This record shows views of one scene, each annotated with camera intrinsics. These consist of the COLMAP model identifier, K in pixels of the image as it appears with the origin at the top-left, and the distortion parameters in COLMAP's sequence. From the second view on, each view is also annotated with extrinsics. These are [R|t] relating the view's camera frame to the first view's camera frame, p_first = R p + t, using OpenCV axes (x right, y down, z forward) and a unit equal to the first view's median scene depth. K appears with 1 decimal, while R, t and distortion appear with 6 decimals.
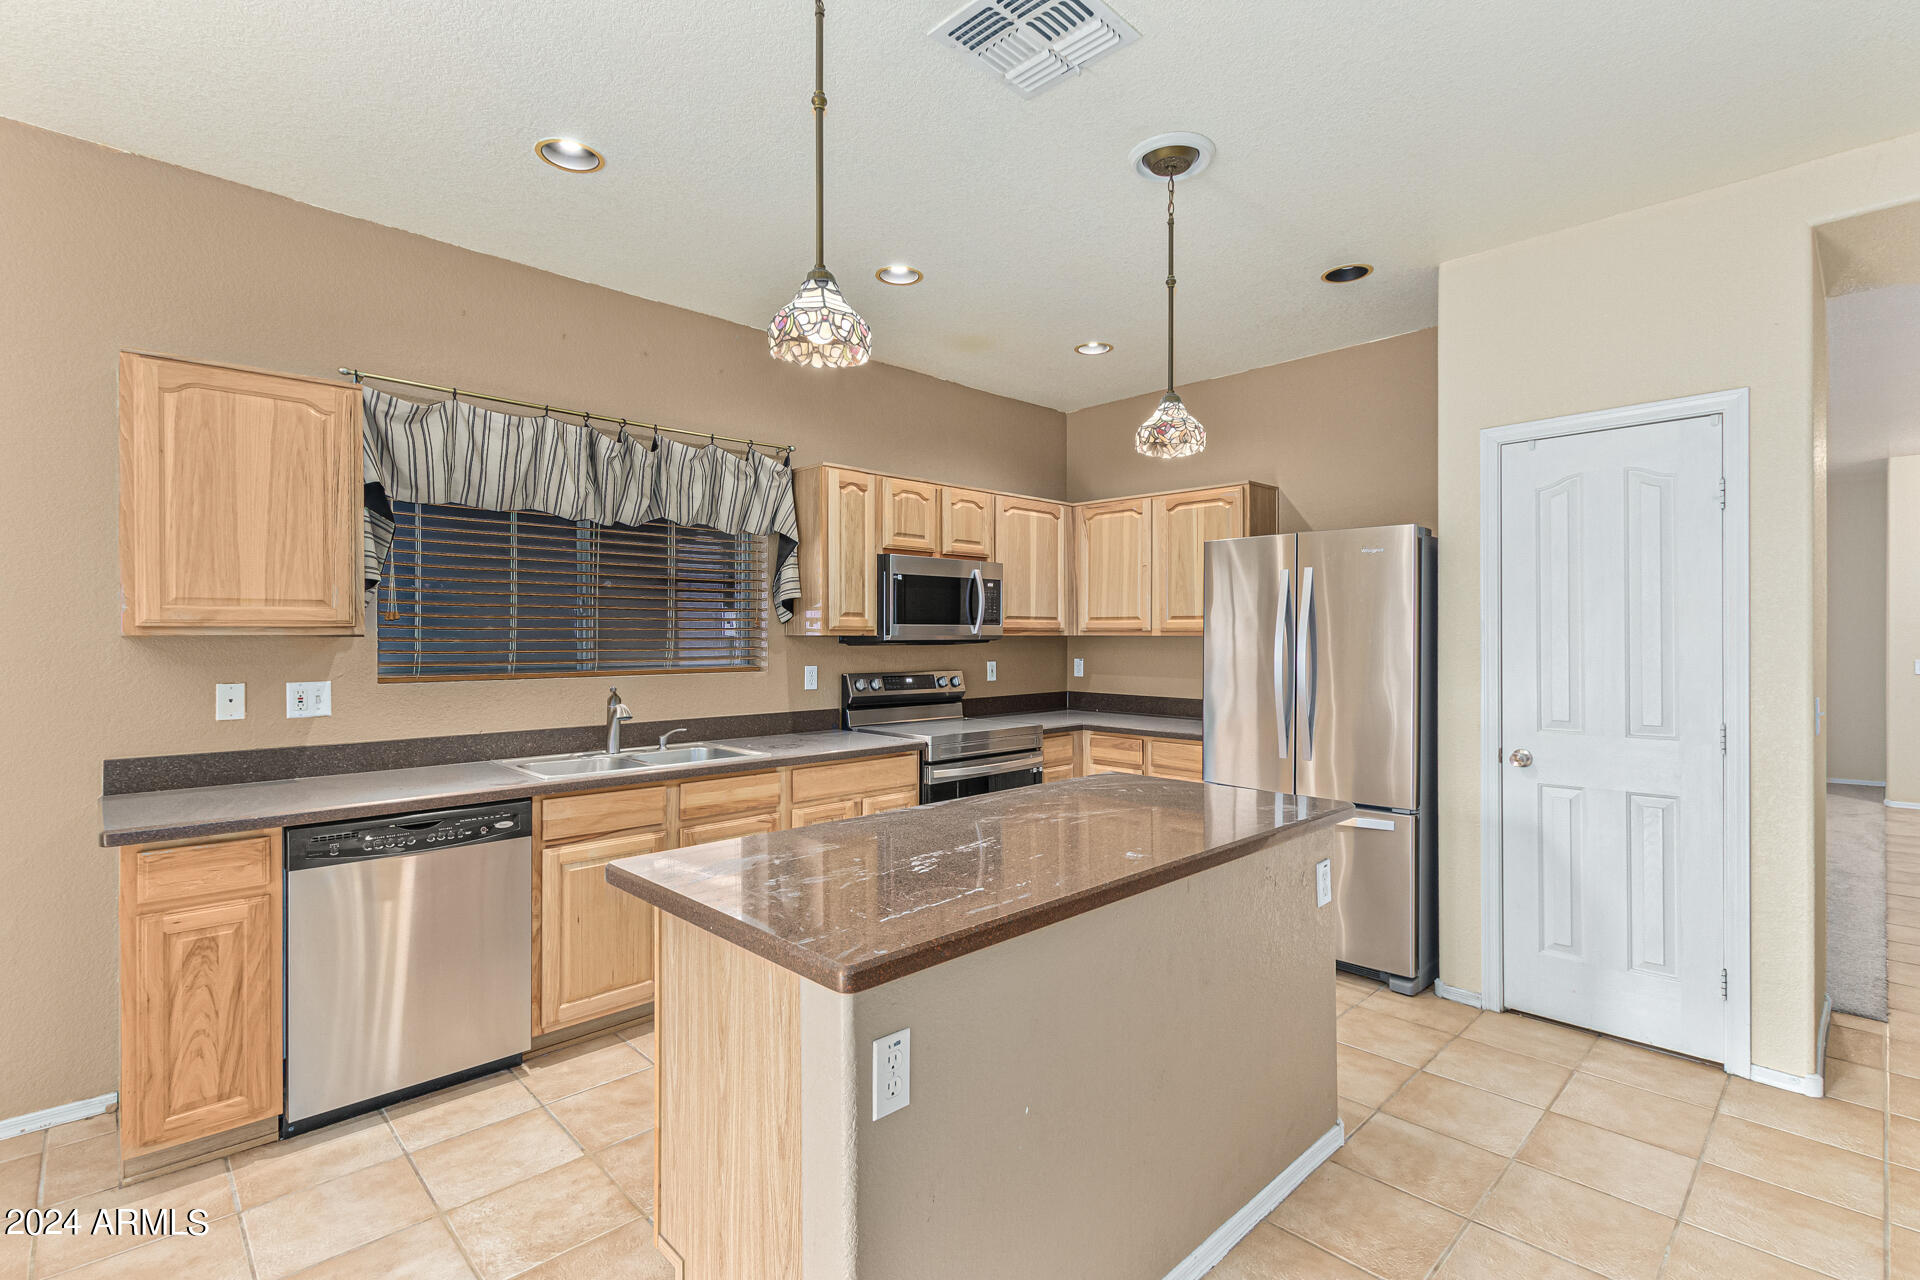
lens RADIAL K [[878.5, 0, 968.6], [0, 878.5, 636.8], [0, 0, 1]] dist [0.000240, -0.002205]
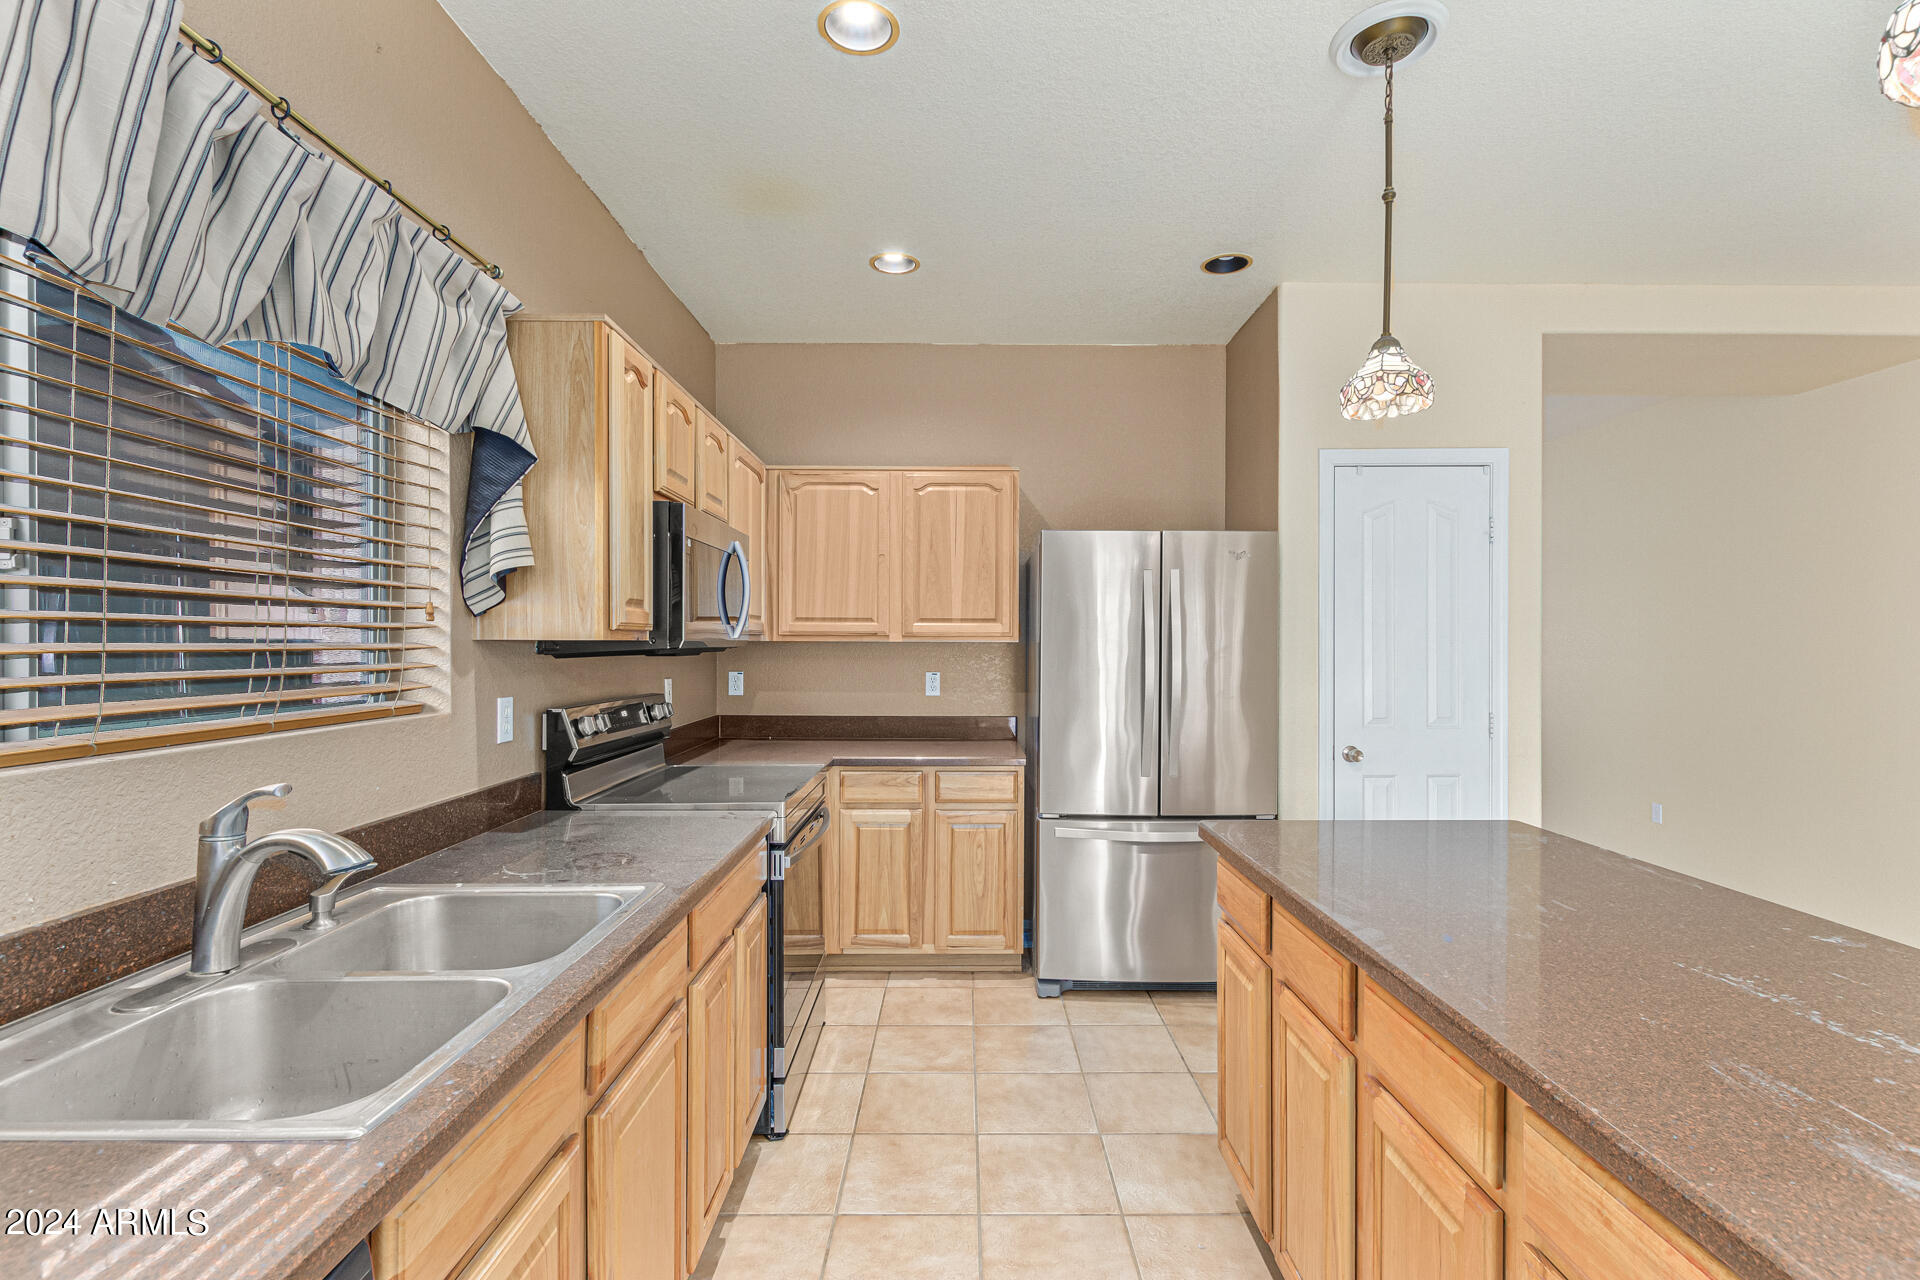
lens RADIAL K [[878.5, 0, 964.9], [0, 878.5, 641.9], [0, 0, 1]] dist [0.000240, -0.002205]
pose [[0.694517, 0.000956, 0.719475, -0.361622], [-0.000711, 1.000000, -0.000643, -0.000263], [-0.719476, -0.000065, 0.694518, 0.428197]]
